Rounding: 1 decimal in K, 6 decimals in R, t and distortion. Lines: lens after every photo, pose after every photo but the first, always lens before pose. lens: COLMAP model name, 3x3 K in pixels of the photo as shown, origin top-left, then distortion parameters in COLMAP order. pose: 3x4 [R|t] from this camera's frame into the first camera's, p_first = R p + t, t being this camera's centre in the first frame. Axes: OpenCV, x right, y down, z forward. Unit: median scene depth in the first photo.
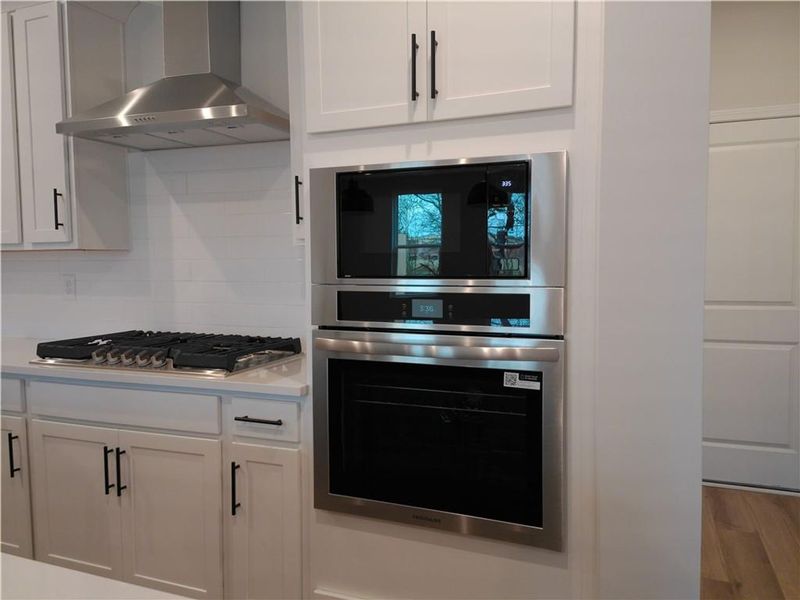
lens RADIAL K [[608.3, 0, 400.0], [0, 608.3, 300.0], [0, 0, 1]] dist [0.065181, -0.070154]
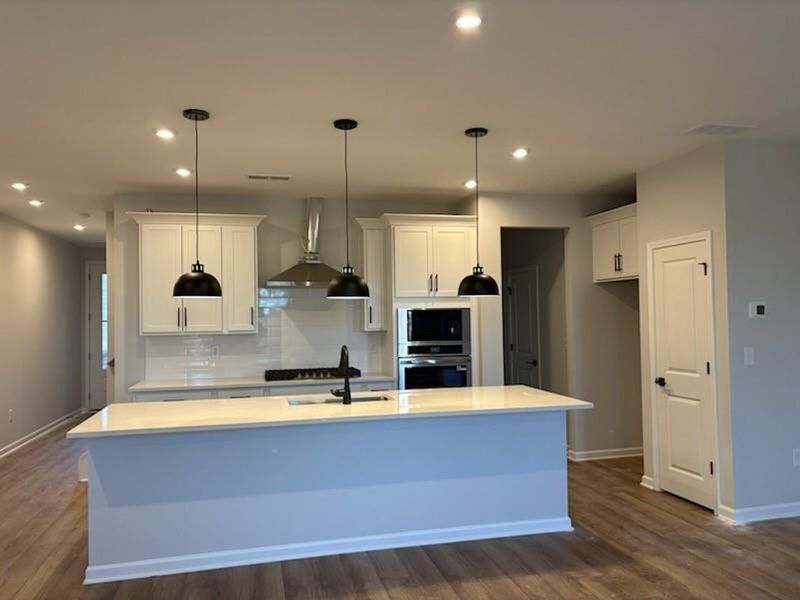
lens RADIAL K [[608.3, 0, 400.0], [0, 608.3, 300.0], [0, 0, 1]] dist [0.065181, -0.070154]
pose [[0.815465, 0.010291, 0.578714, -2.143428], [0.047405, 0.995295, -0.084497, 0.015763], [-0.576861, 0.096338, 0.811141, -1.743294]]
